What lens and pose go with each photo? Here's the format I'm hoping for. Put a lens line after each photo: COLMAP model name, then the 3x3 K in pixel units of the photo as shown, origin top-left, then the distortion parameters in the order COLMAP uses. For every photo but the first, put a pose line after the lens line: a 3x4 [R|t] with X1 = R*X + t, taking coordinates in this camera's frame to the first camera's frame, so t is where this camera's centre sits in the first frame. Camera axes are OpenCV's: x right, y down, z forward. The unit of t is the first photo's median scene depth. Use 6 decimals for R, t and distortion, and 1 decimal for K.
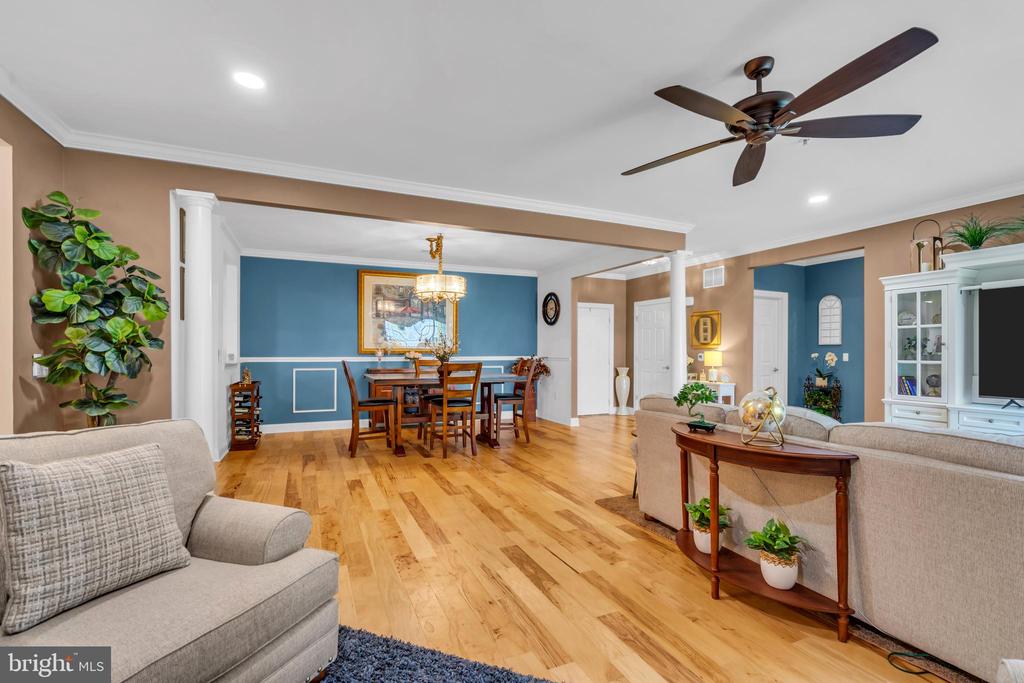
lens RADIAL K [[463.3, 0, 516.1], [0, 463.3, 354.2], [0, 0, 1]] dist [-0.008771, 0.004841]
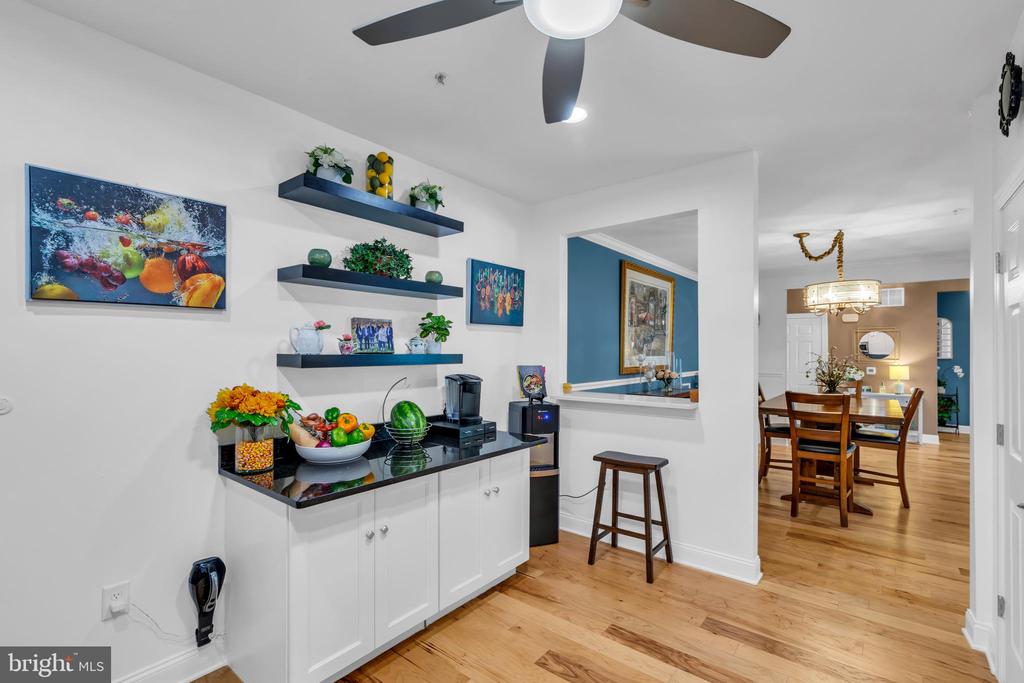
lens RADIAL K [[463.3, 0, 513.5], [0, 463.3, 347.3], [0, 0, 1]] dist [-0.008771, 0.004841]
pose [[0.889135, 0.004957, 0.457619, -0.883373], [0.000740, 0.999924, -0.012269, -0.037571], [-0.457645, 0.011247, 0.889064, 0.457586]]
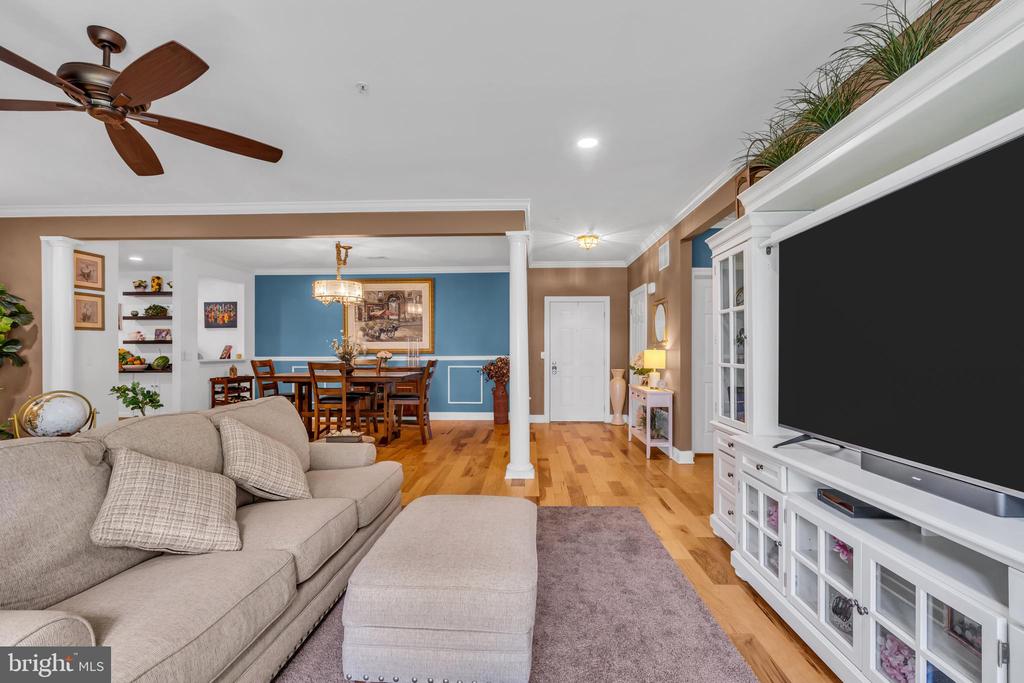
lens RADIAL K [[463.3, 0, 514.9], [0, 463.3, 348.4], [0, 0, 1]] dist [-0.008771, 0.004841]
pose [[0.896050, -0.006864, -0.443901, 0.570544], [0.001687, 0.999926, -0.012057, 0.000361], [0.443951, 0.010055, 0.895995, 0.189518]]
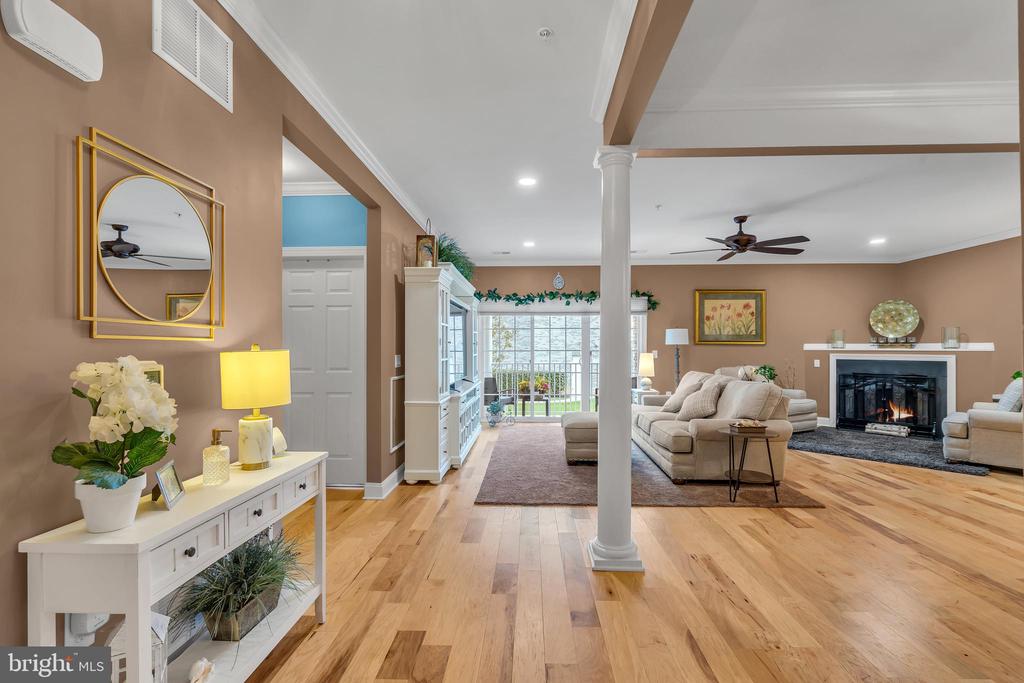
lens RADIAL K [[463.3, 0, 514.4], [0, 463.3, 344.4], [0, 0, 1]] dist [-0.008771, 0.004841]
pose [[-0.895081, 0.003703, 0.445889, 0.177476], [0.003371, 0.999993, -0.001538, -0.009070], [-0.445892, 0.000127, -0.895087, 1.186975]]
